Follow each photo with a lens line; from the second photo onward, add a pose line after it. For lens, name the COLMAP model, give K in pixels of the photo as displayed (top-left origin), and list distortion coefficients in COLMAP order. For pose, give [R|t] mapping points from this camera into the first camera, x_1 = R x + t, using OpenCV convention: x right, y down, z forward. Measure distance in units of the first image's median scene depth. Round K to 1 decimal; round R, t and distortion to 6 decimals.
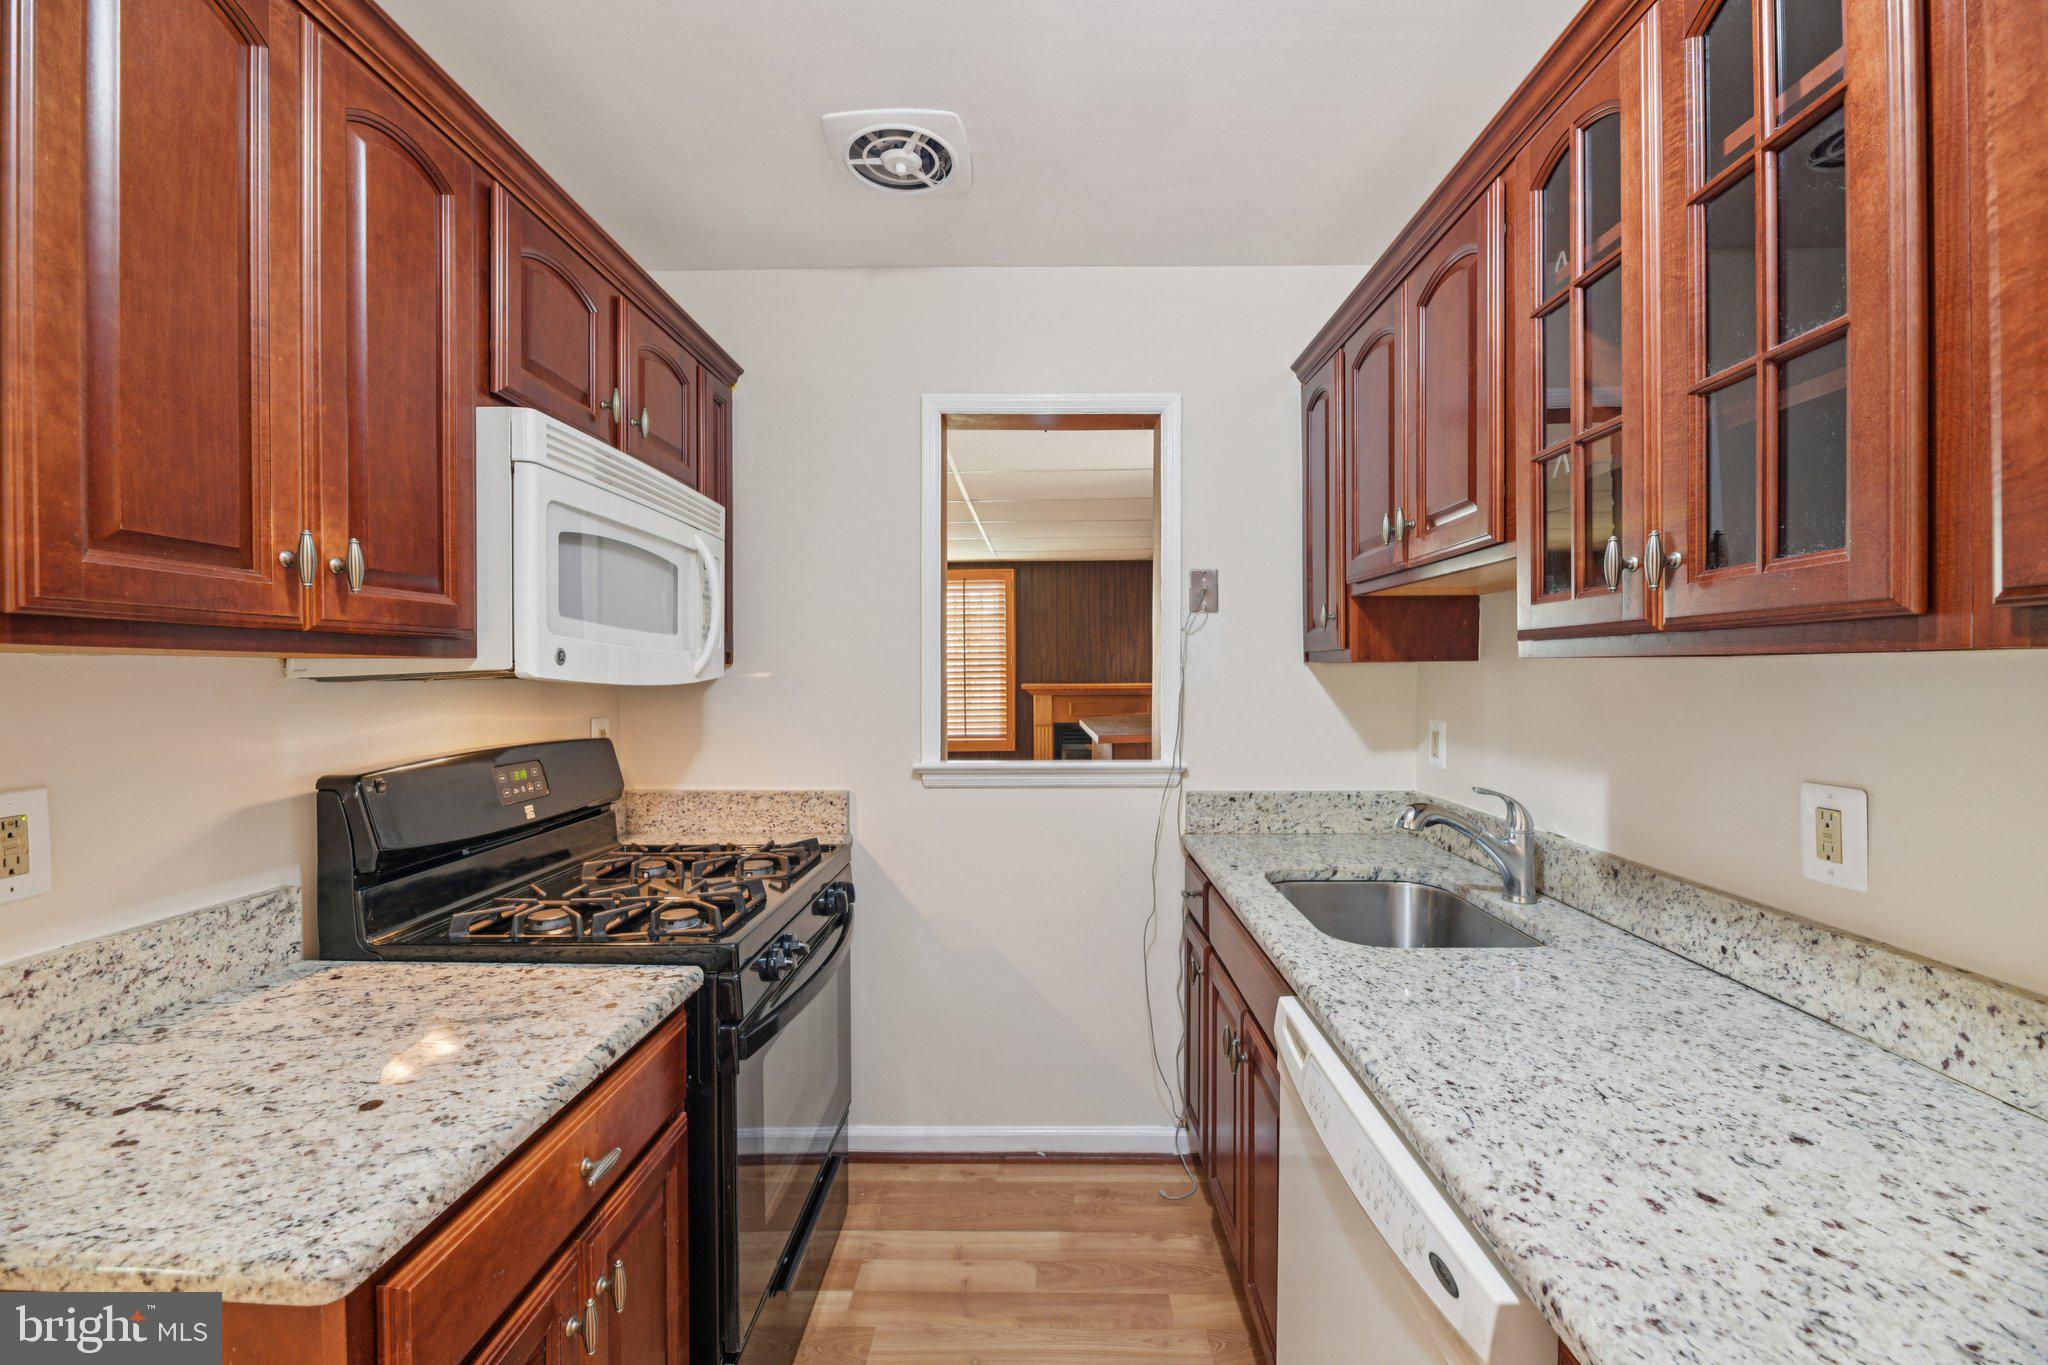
lens RADIAL K [[821.1, 0, 1035.8], [0, 821.1, 684.6], [0, 0, 1]] dist [-0.000292, -0.004700]
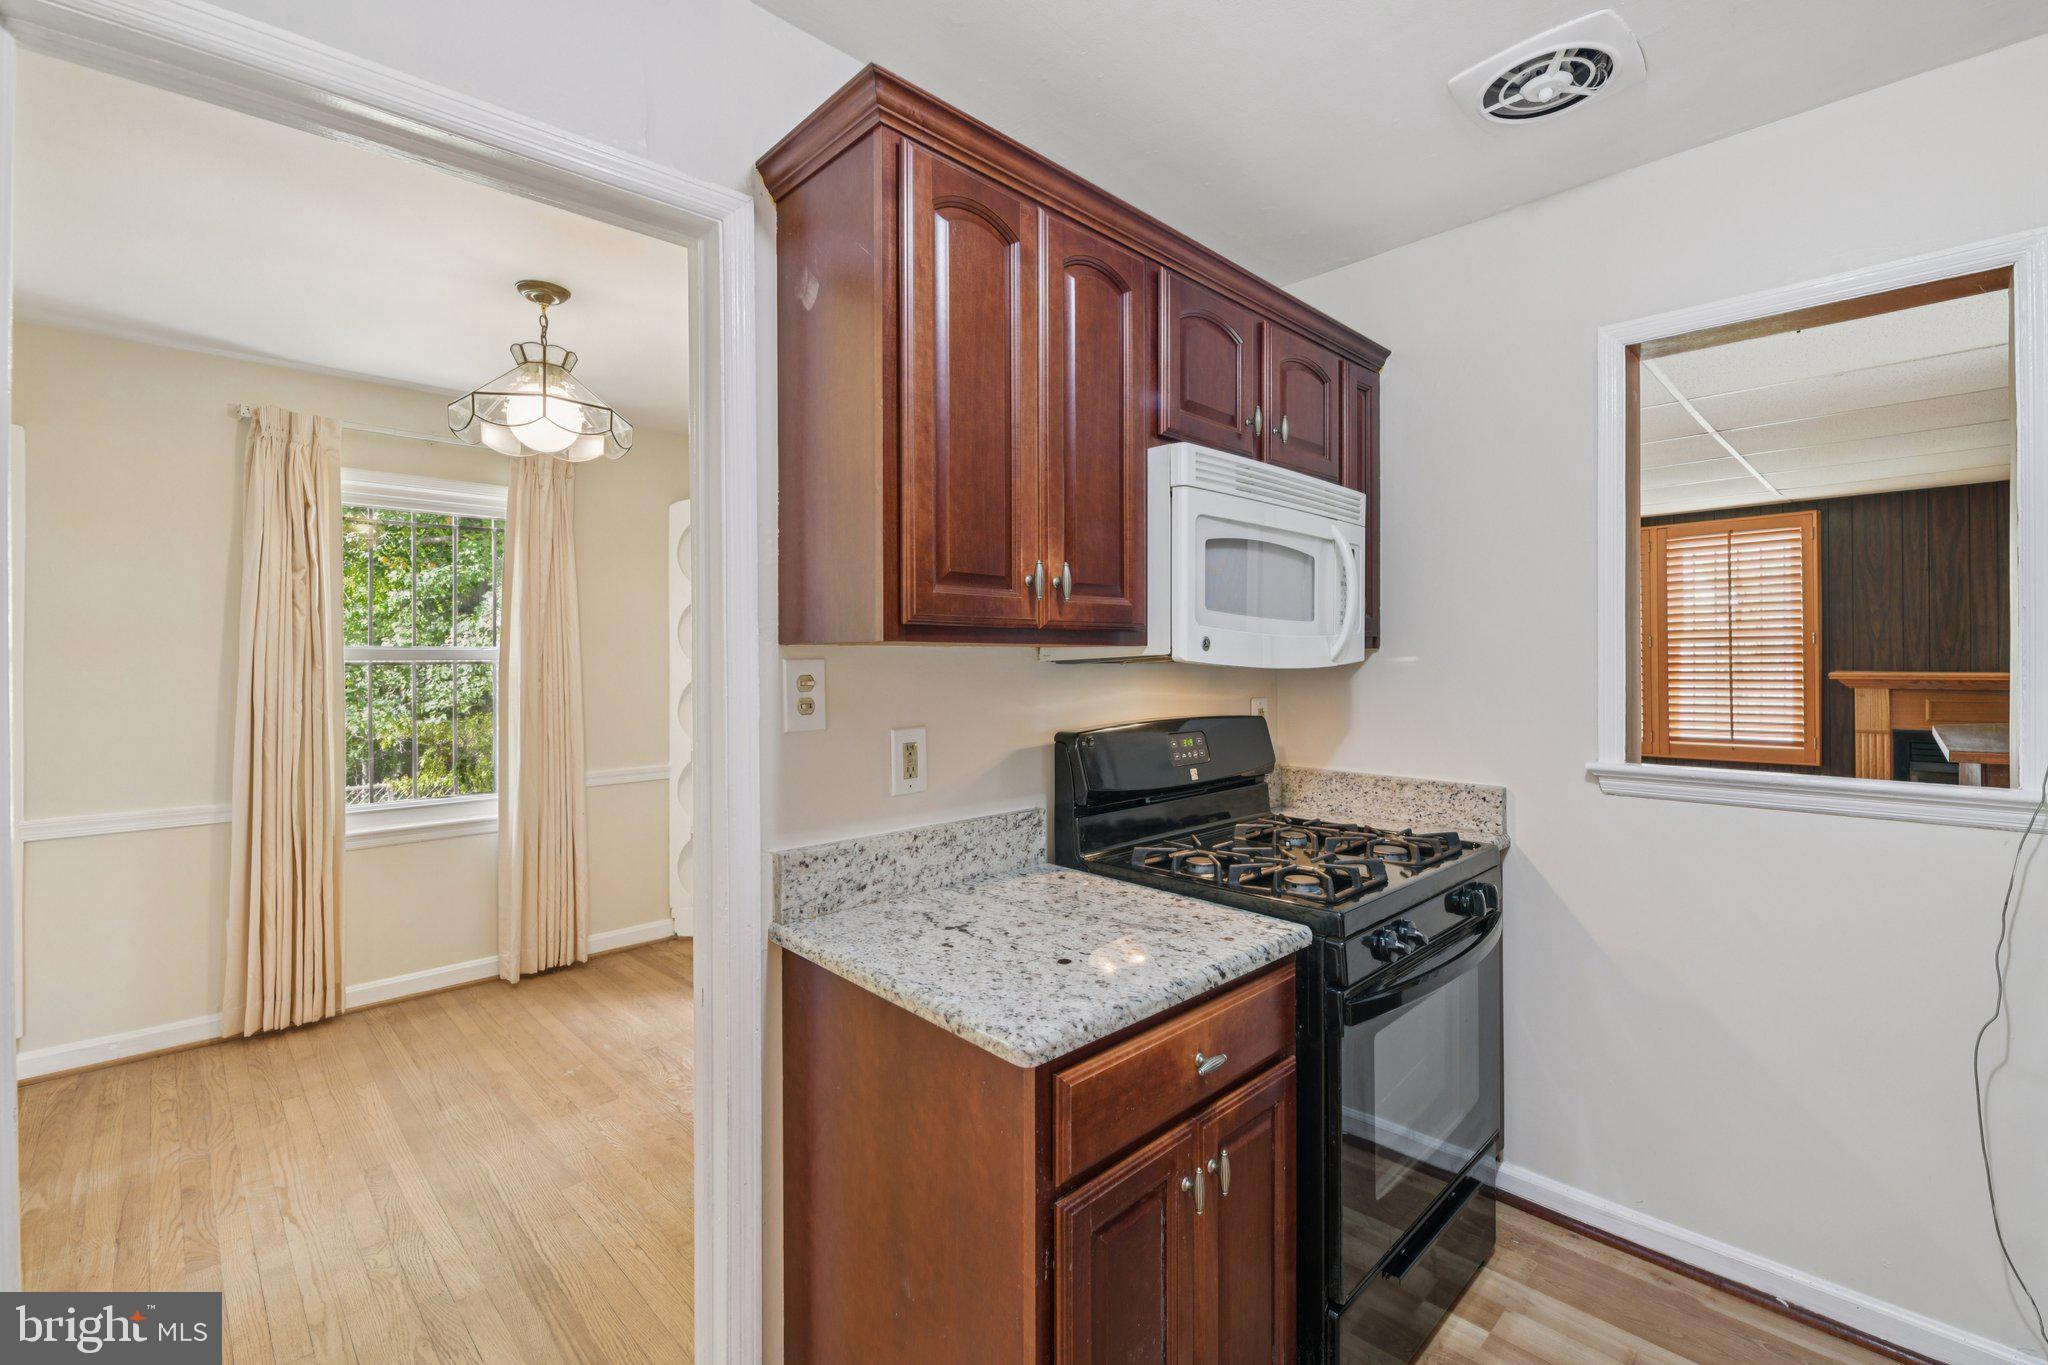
lens RADIAL K [[878.9, 0, 1042.9], [0, 878.9, 658.7], [0, 0, 1]] dist [-0.000568, -0.000704]
pose [[0.712990, 0.000205, -0.701174, 0.146778], [-0.008549, 0.999928, -0.008401, 0.000484], [0.701122, 0.011984, 0.712941, -0.077775]]
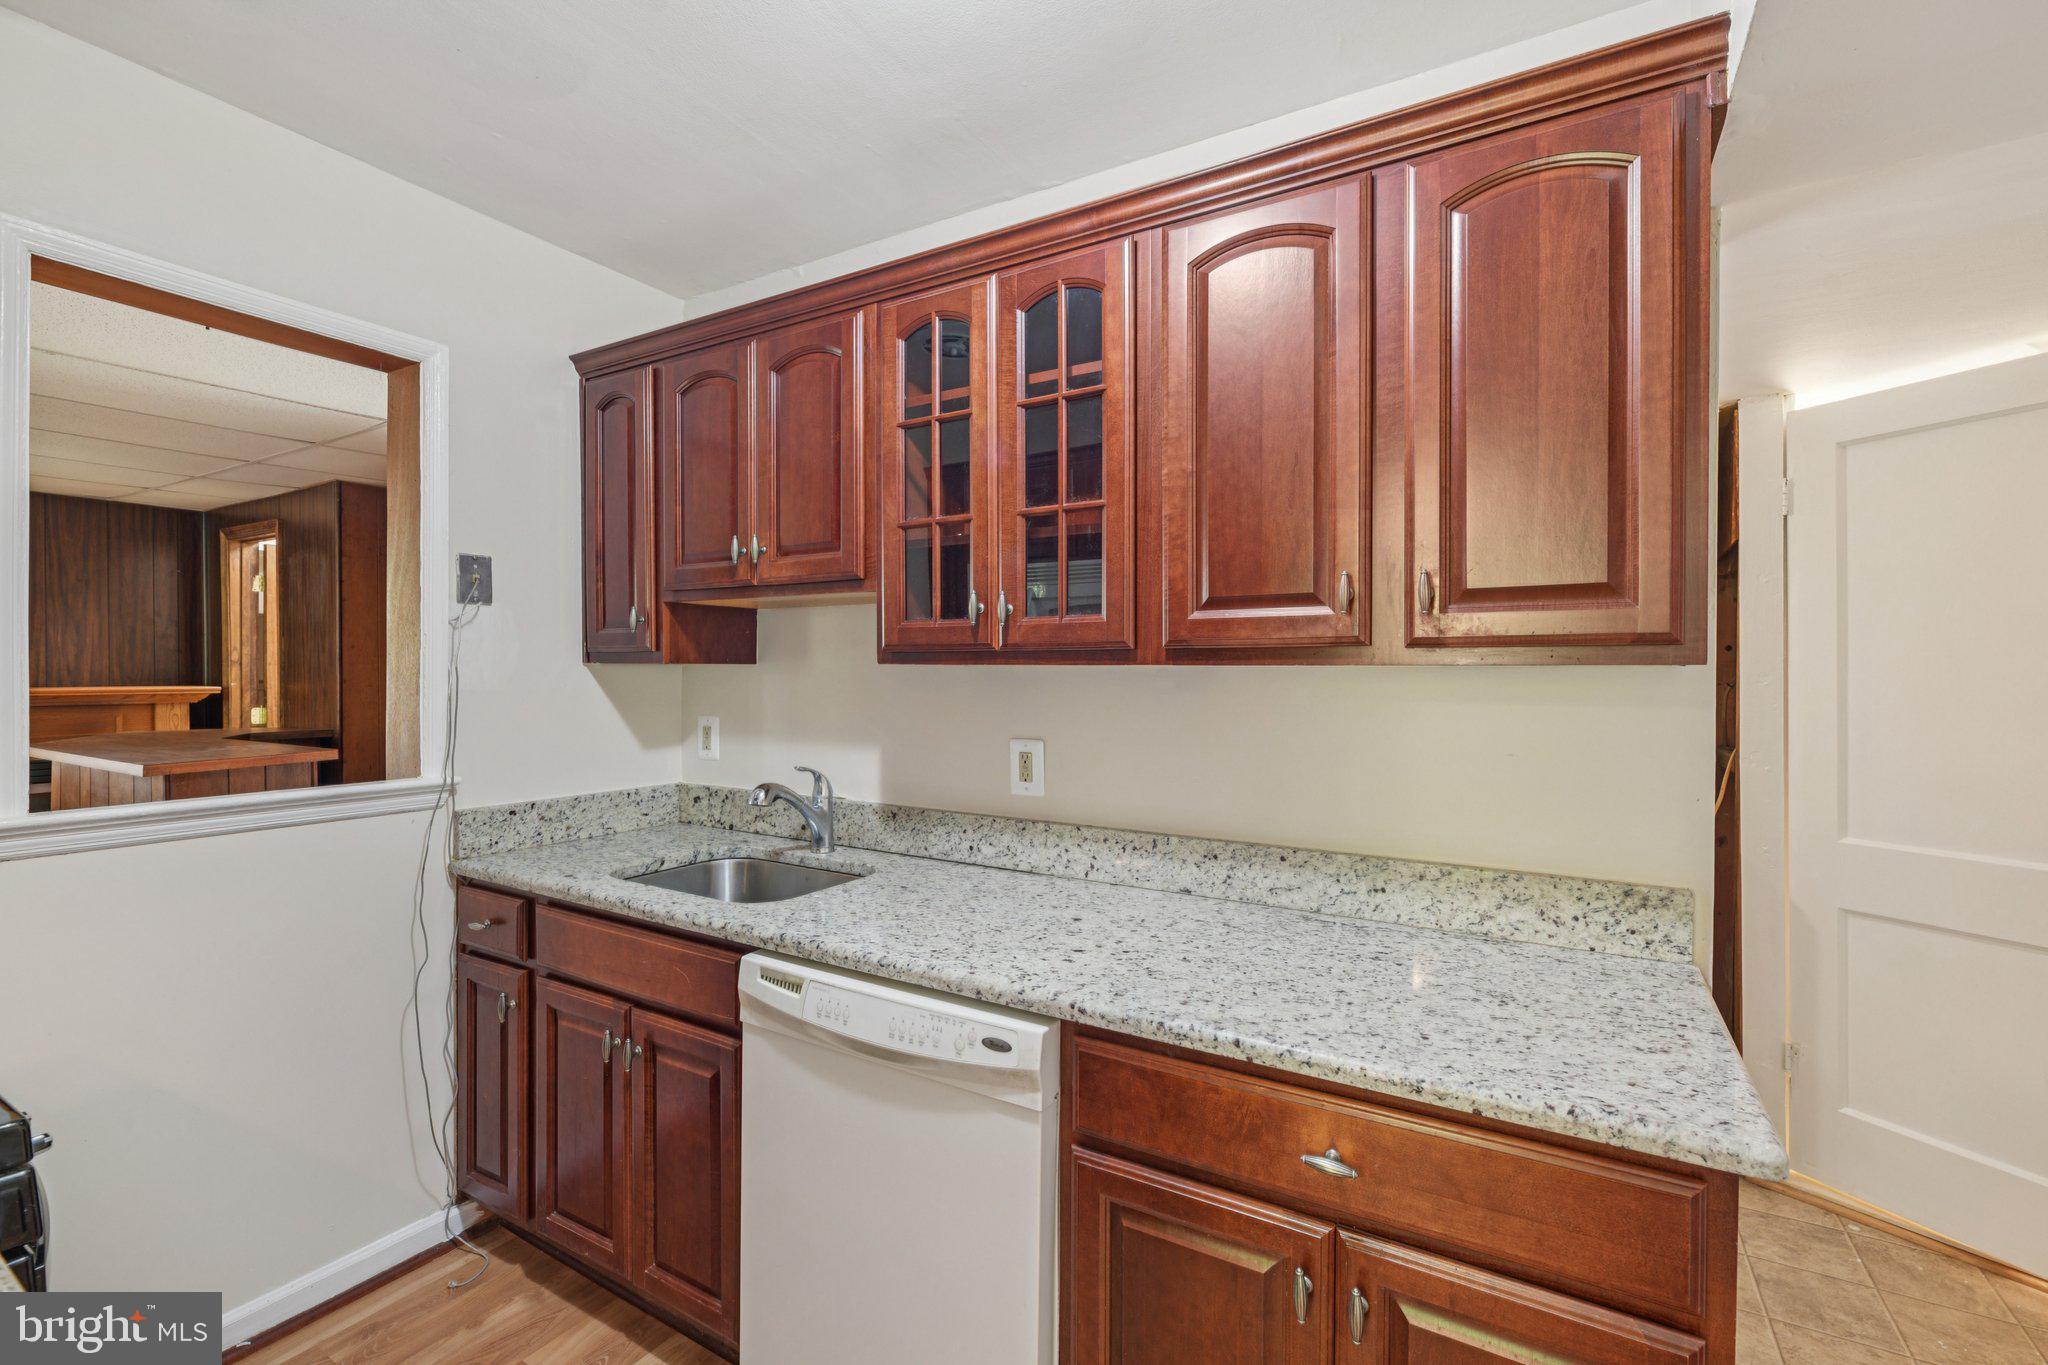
lens RADIAL K [[880.4, 0, 1023.0], [0, 880.4, 677.1], [0, 0, 1]] dist [-0.000079, -0.000259]
pose [[0.501121, 0.001922, 0.865375, -0.513806], [0.007293, 0.999953, -0.006444, 0.000728], [-0.865347, 0.009540, 0.501083, 0.037245]]
